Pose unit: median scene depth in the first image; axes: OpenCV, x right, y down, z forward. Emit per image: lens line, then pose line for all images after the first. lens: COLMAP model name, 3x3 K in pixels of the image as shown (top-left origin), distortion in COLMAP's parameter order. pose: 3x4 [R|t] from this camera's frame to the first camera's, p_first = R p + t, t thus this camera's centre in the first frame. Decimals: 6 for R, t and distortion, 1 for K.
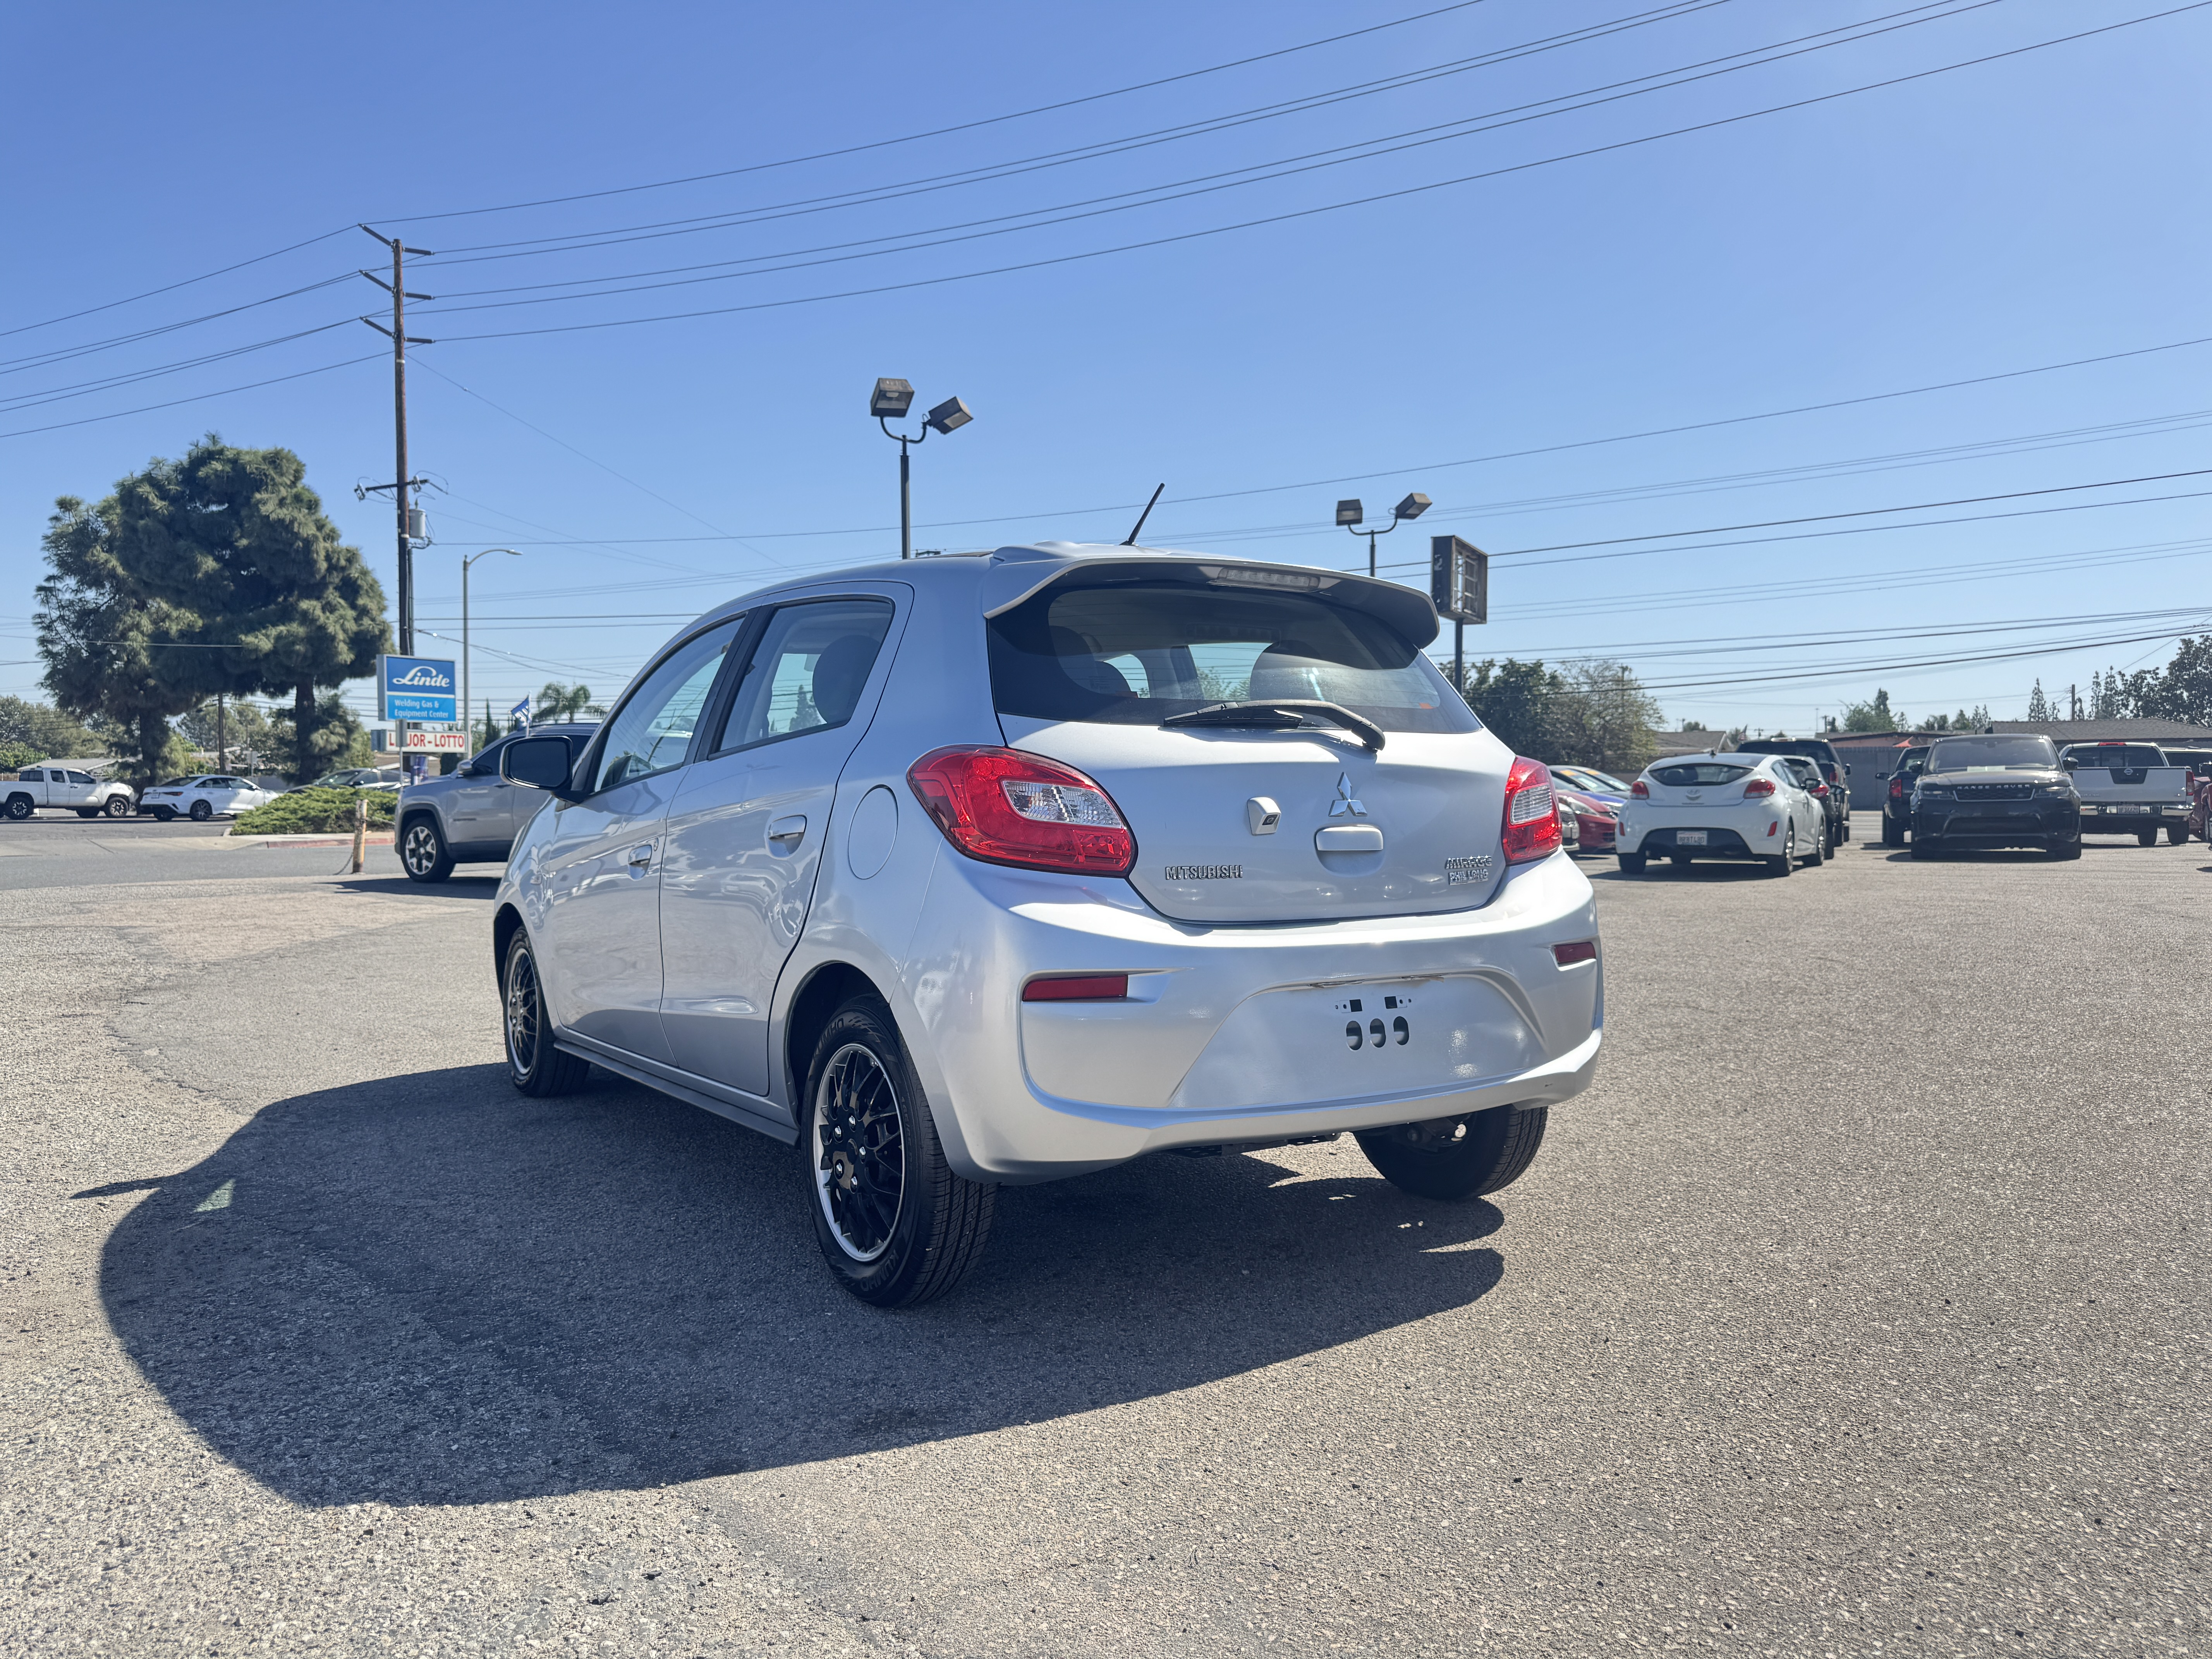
lens RADIAL K [[1573.0, 0, 1101.5], [0, 1573.0, 812.4], [0, 0, 1]] dist [0.026646, -0.020711]
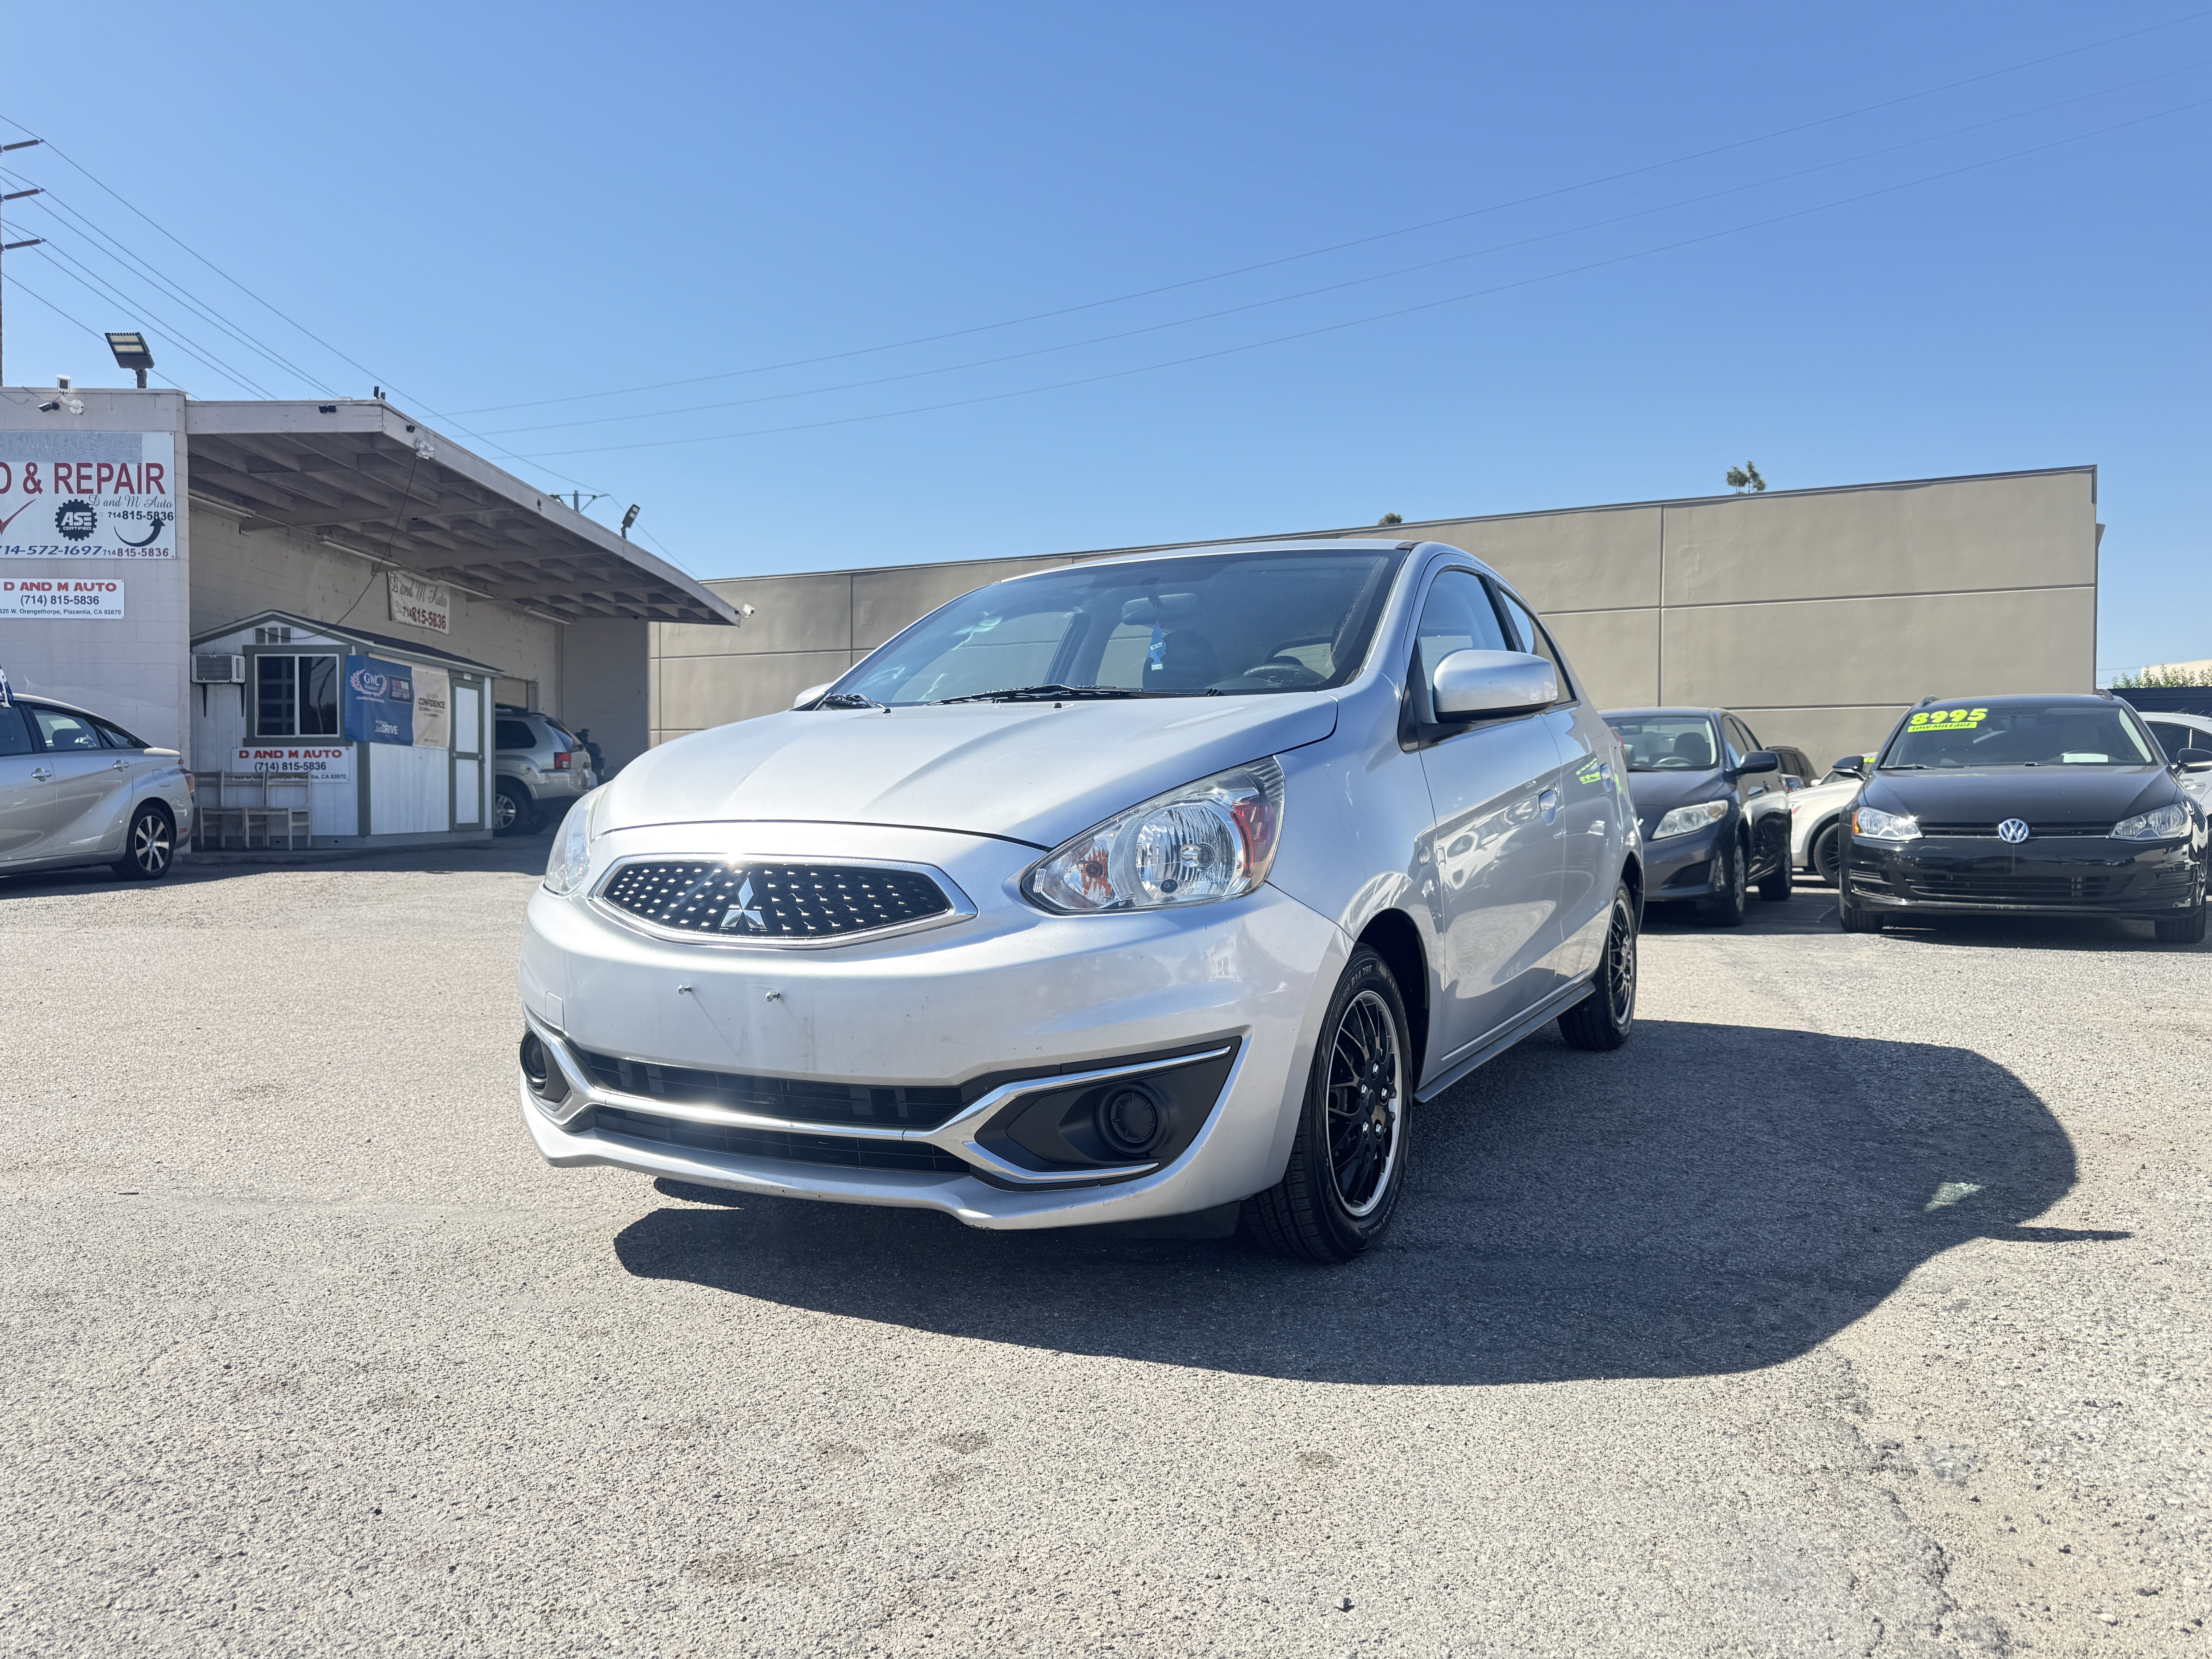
lens RADIAL K [[1564.9, 0, 1076.2], [0, 1564.9, 804.7], [0, 0, 1]] dist [0.015999, -0.001520]
pose [[-0.465608, -0.003062, 0.884986, -0.241114], [0.011946, 0.999881, 0.009745, 0.003908], [-0.884910, 0.015109, -0.465516, 0.401090]]
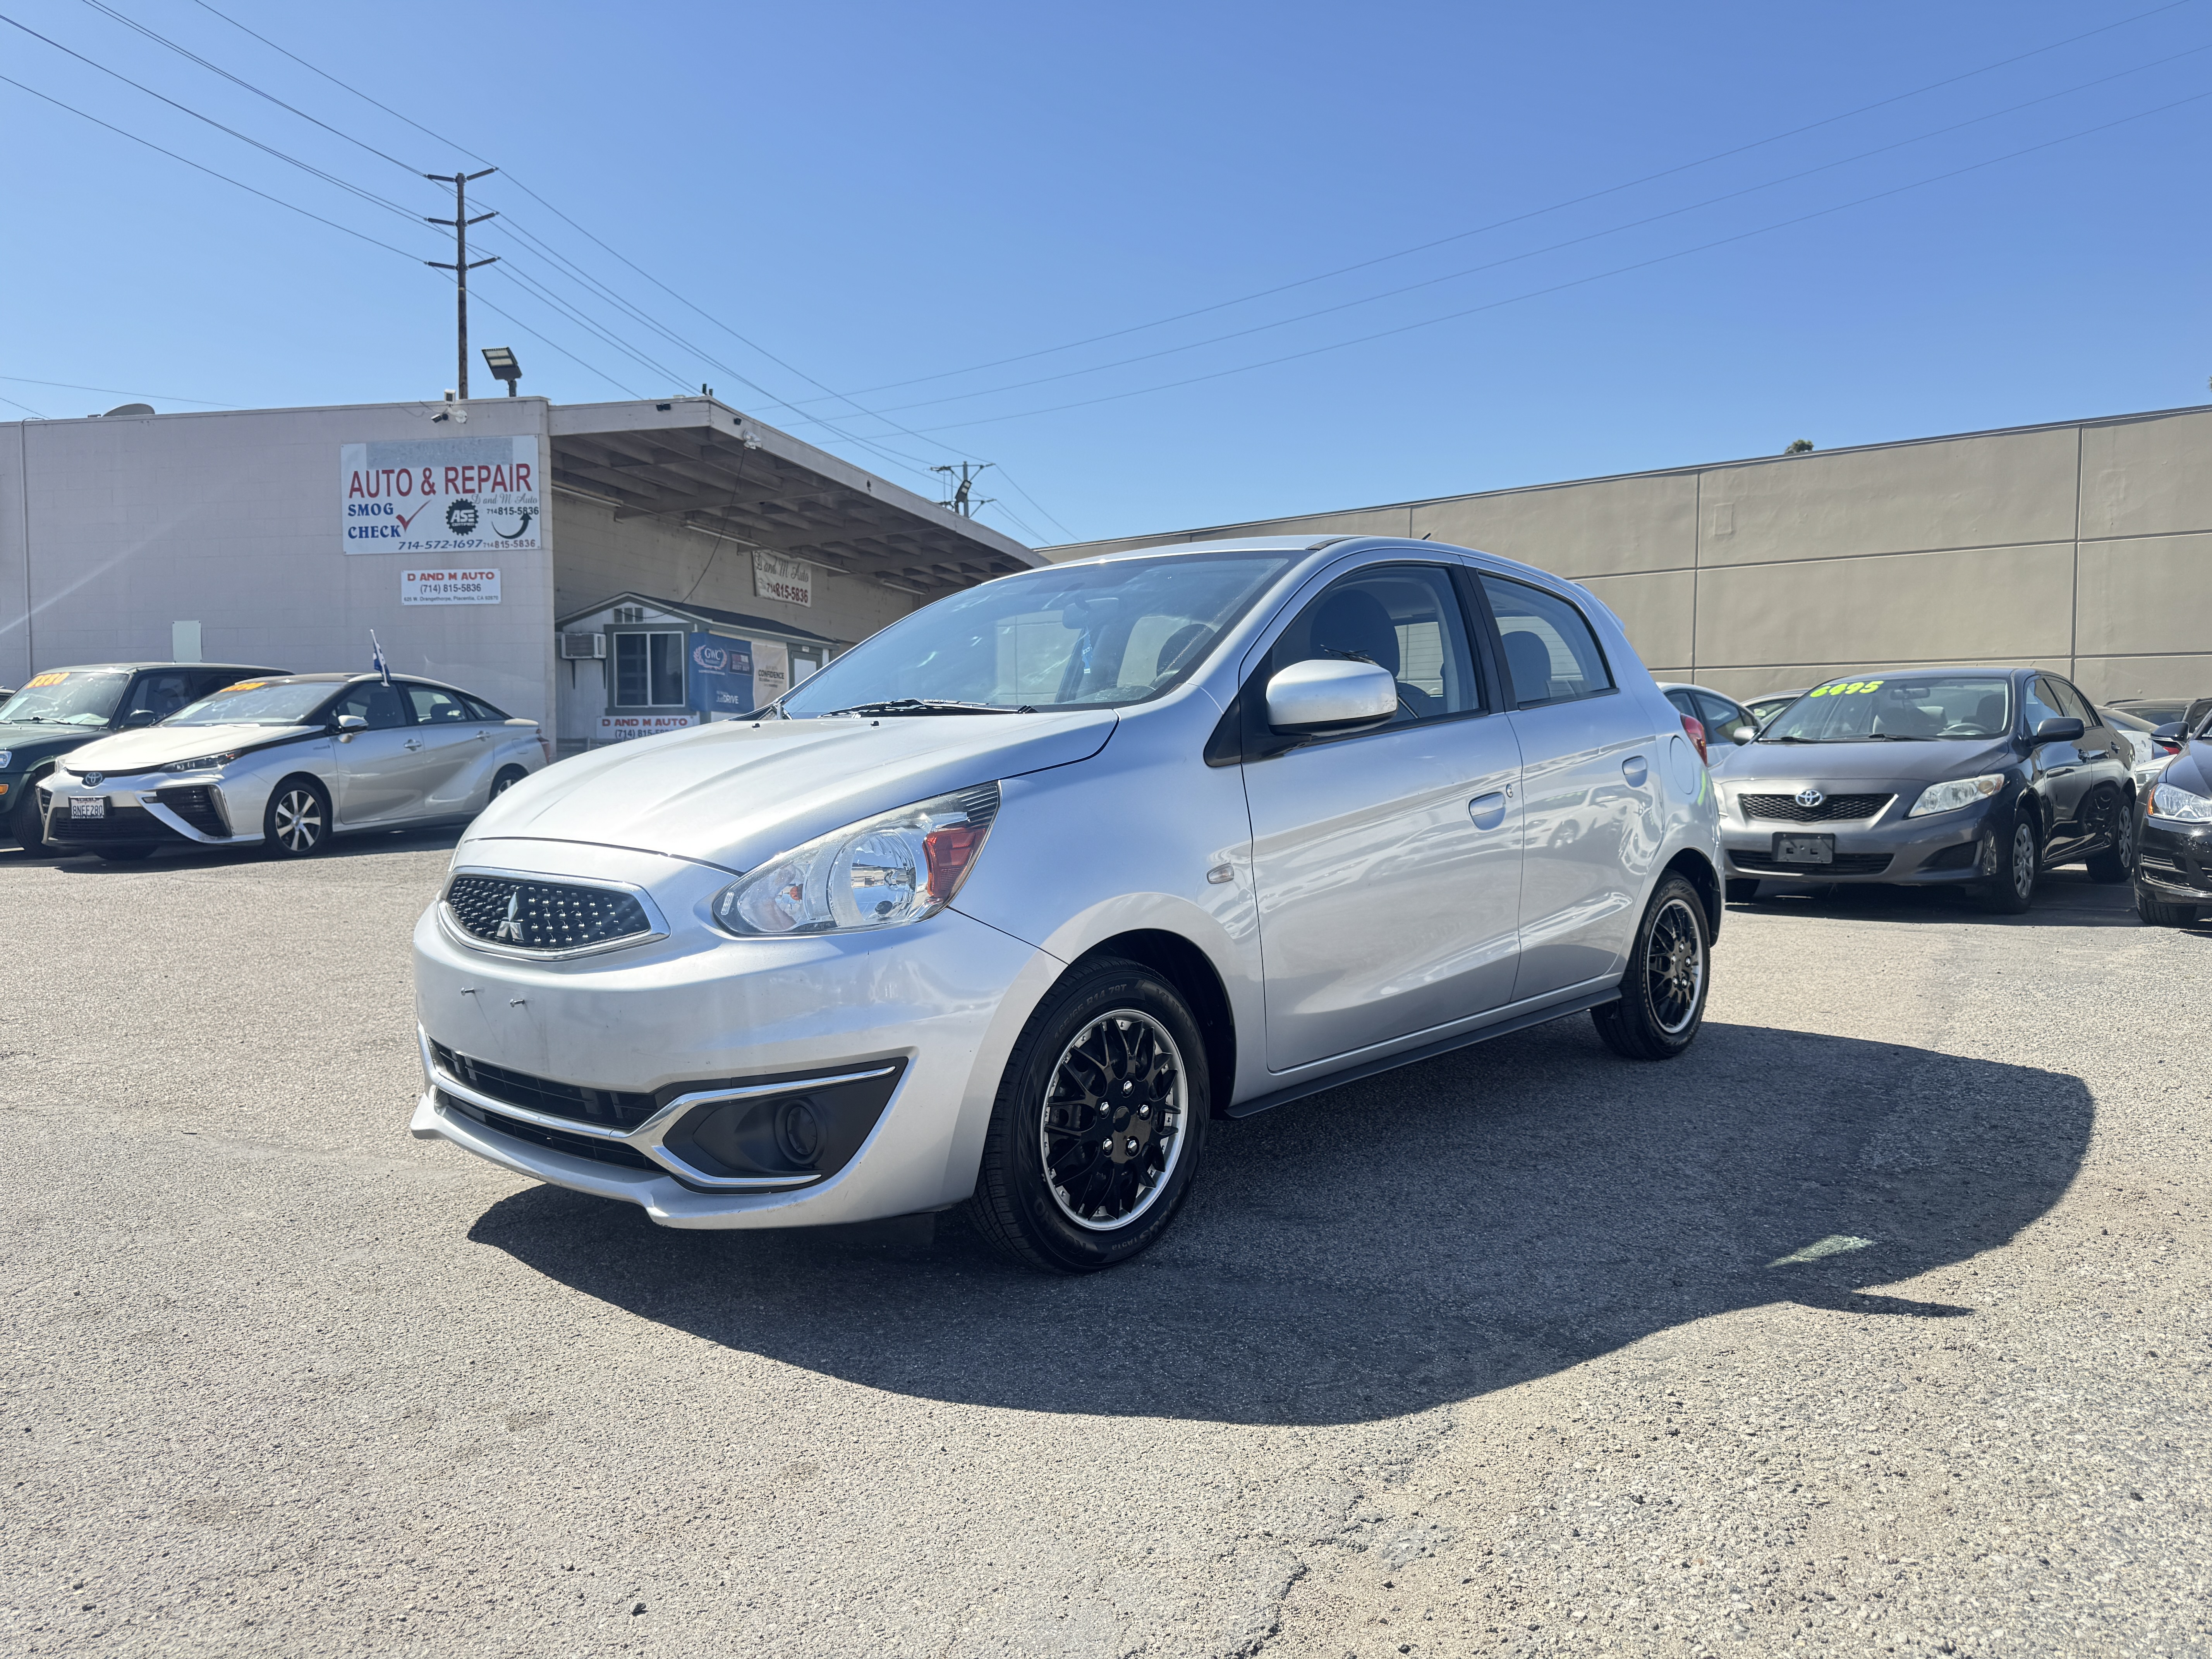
lens RADIAL K [[1530.4, 0, 1092.4], [0, 1530.4, 823.6], [0, 0, 1]] dist [0.127090, -0.192119]
pose [[-0.245204, -0.044818, 0.968435, -0.267804], [0.013551, 0.998675, 0.049648, -0.002749], [-0.969377, 0.025297, -0.244272, 0.339624]]
